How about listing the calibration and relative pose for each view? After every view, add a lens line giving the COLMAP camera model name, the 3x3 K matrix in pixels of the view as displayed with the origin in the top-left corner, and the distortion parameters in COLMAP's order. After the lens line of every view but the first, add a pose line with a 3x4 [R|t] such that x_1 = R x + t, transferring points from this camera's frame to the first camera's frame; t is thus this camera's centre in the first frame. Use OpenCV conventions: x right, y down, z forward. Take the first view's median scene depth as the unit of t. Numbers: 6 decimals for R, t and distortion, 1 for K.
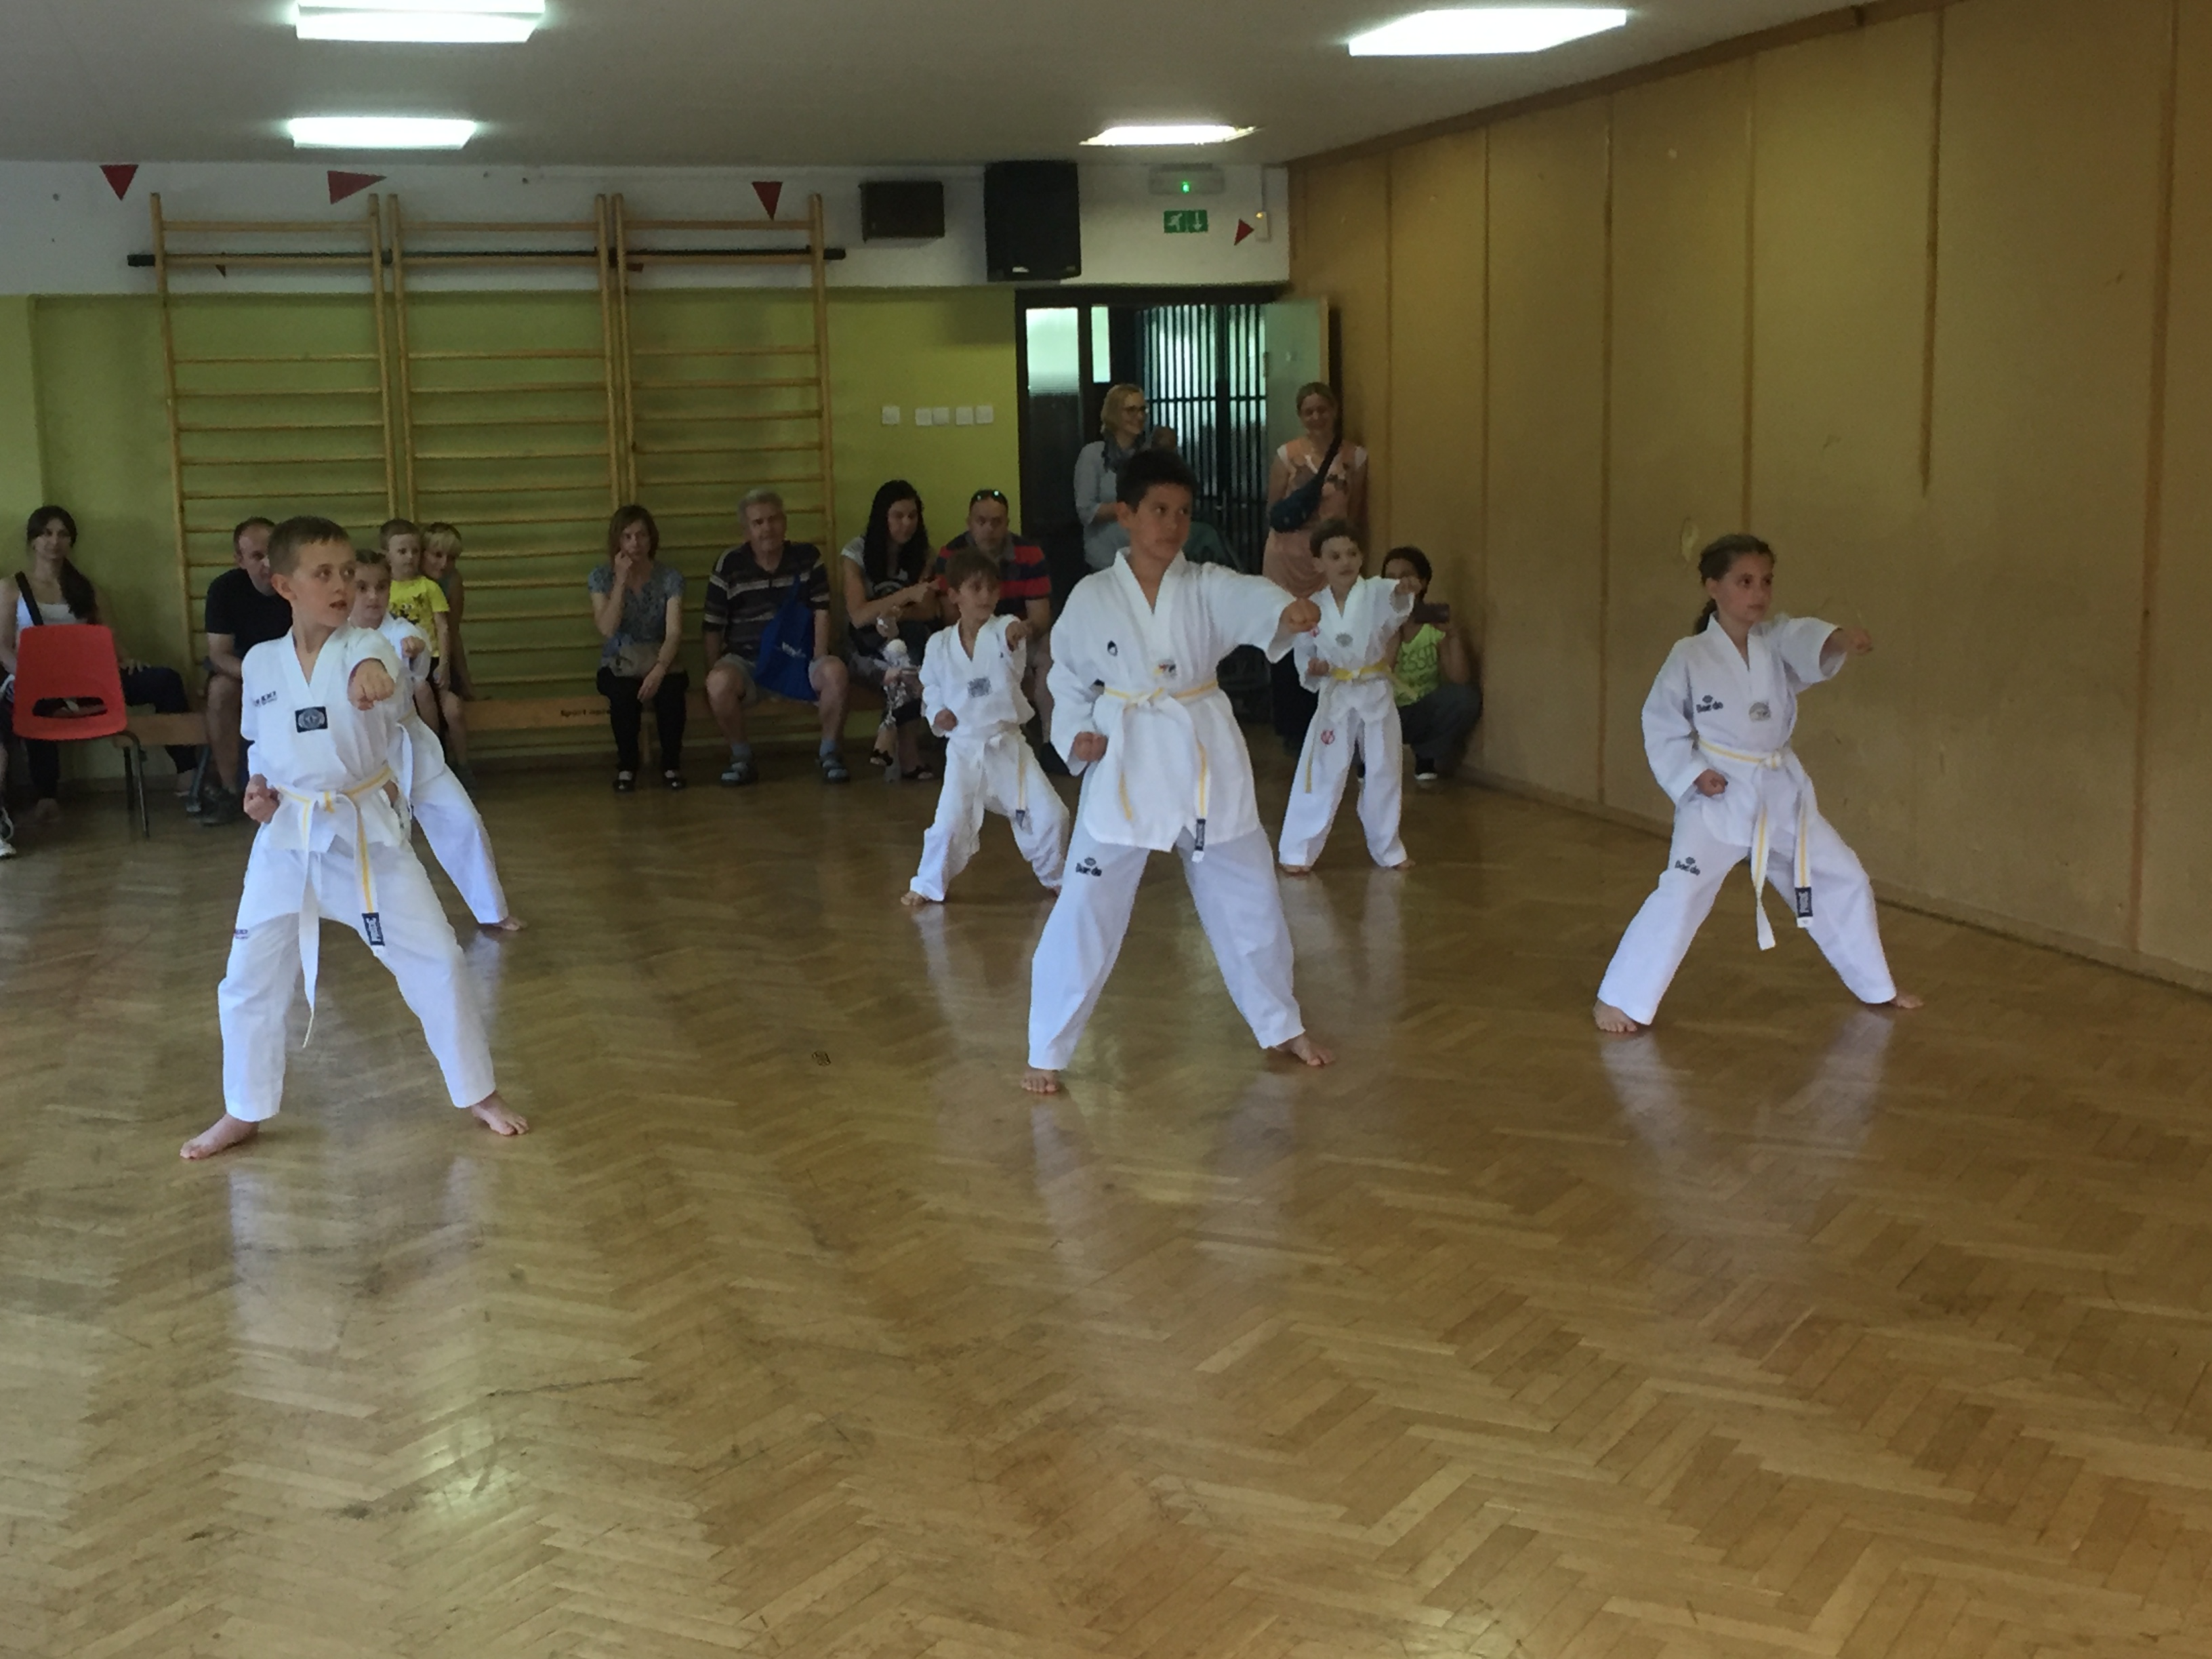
lens RADIAL K [[2803.4, 0, 1110.4], [0, 2803.4, 835.1], [0, 0, 1]] dist [0.035935, 0.000000]
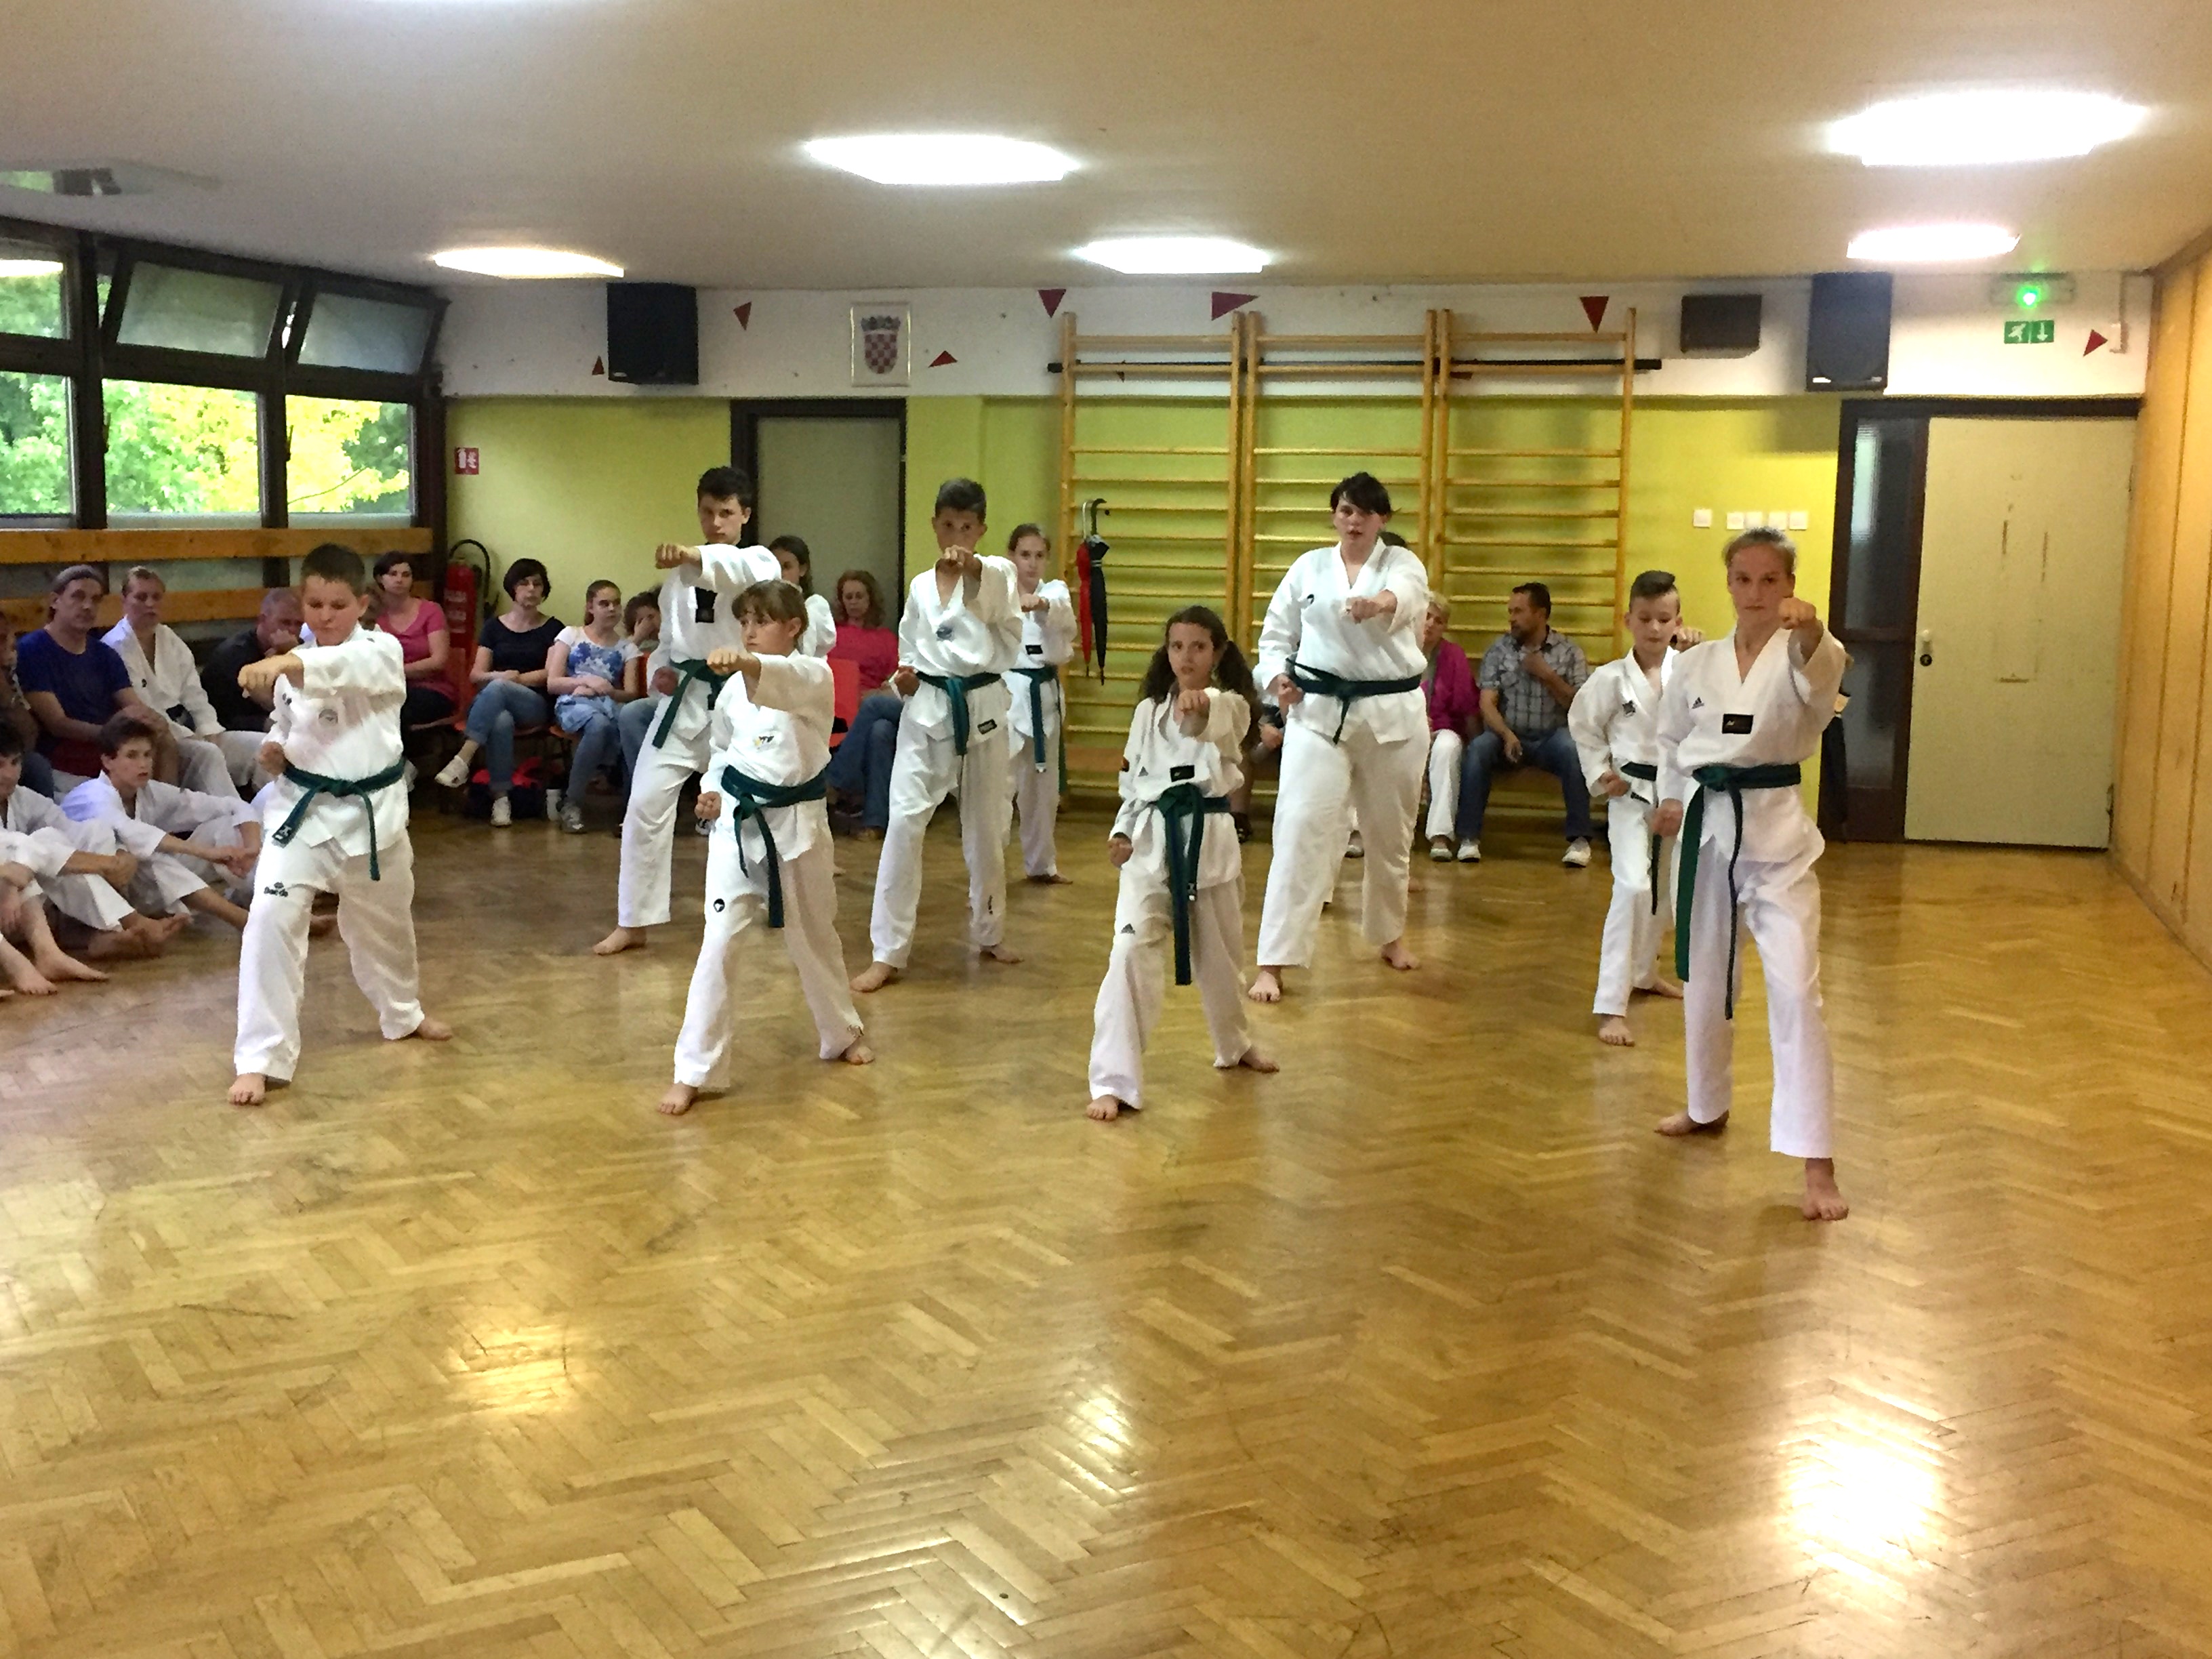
lens RADIAL K [[2505.8, 0, 1104.1], [0, 2505.8, 816.0], [0, 0, 1]] dist [0.041926, 0.000000]
pose [[0.855775, 0.098826, -0.507821, 0.224365], [-0.111496, 0.993750, 0.005501, -0.020536], [0.505190, 0.051912, 0.861445, 0.091370]]
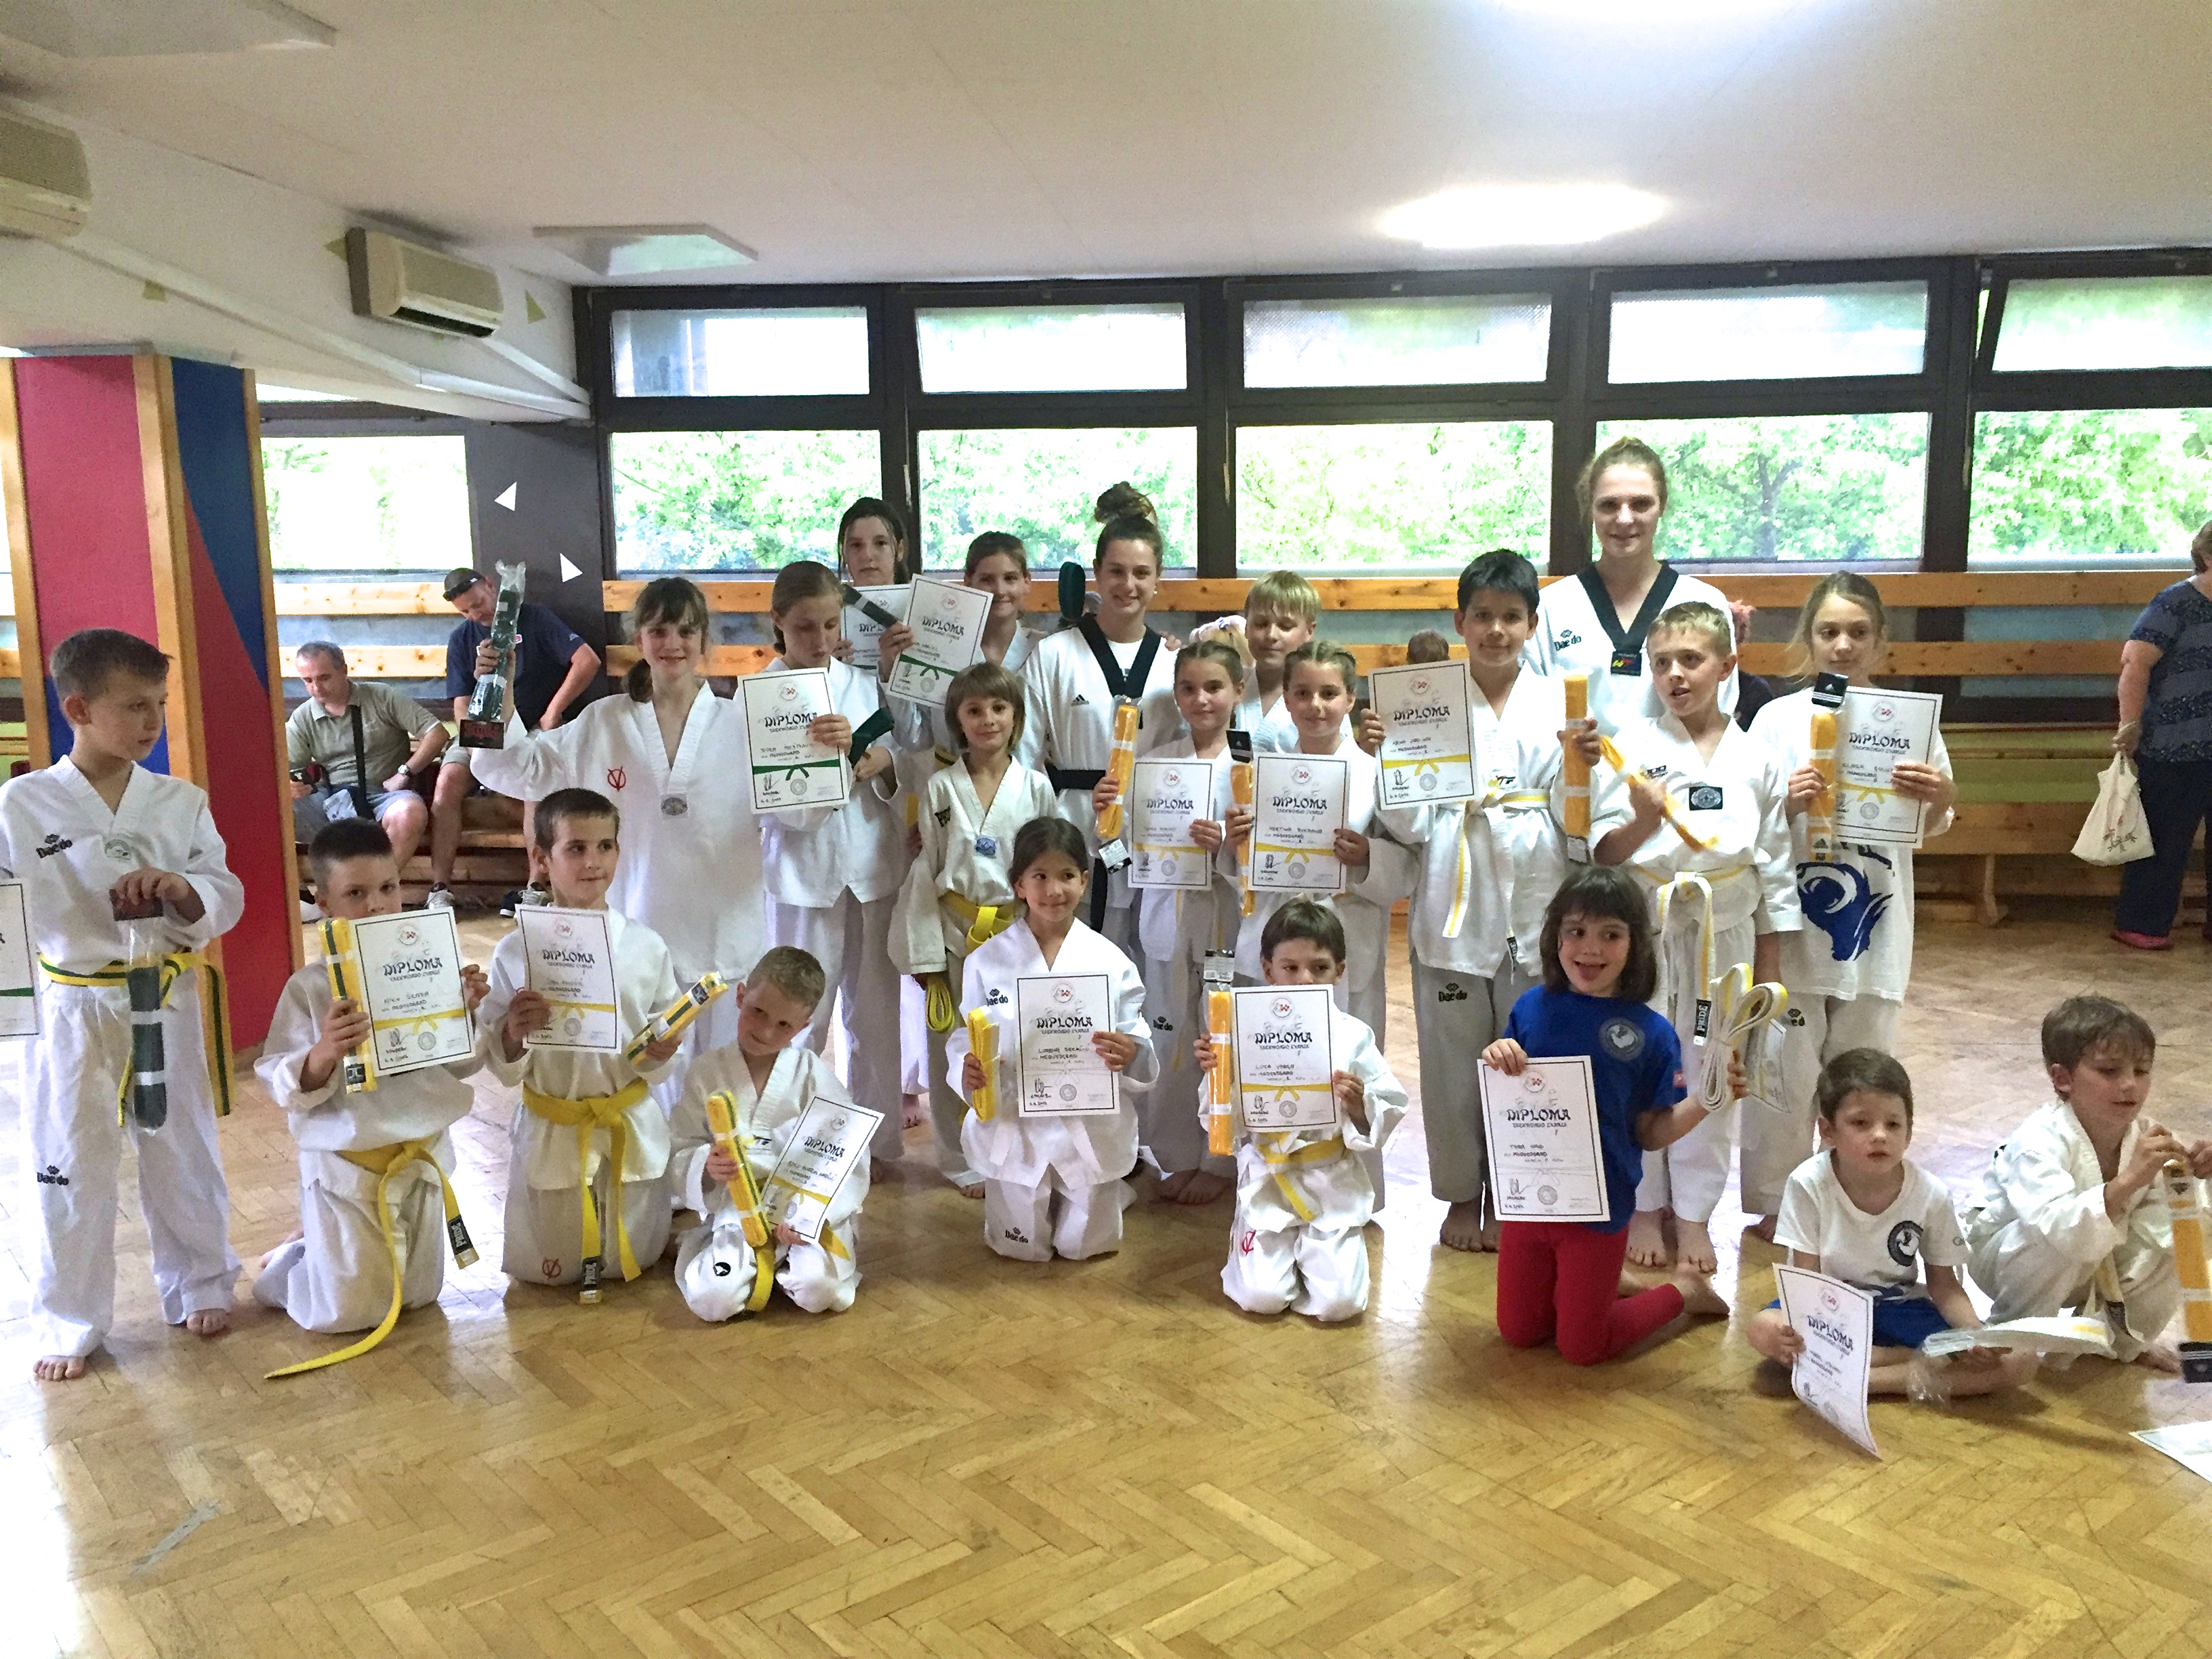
lens RADIAL K [[1860.8, 0, 1105.9], [0, 1860.8, 790.9], [0, 0, 1]] dist [0.047763, -0.031935]
pose [[-0.342711, 0.135140, -0.929670, 0.220603], [-0.138168, 0.971587, 0.192167, -0.060001], [0.929225, 0.194308, -0.314301, 0.397206]]
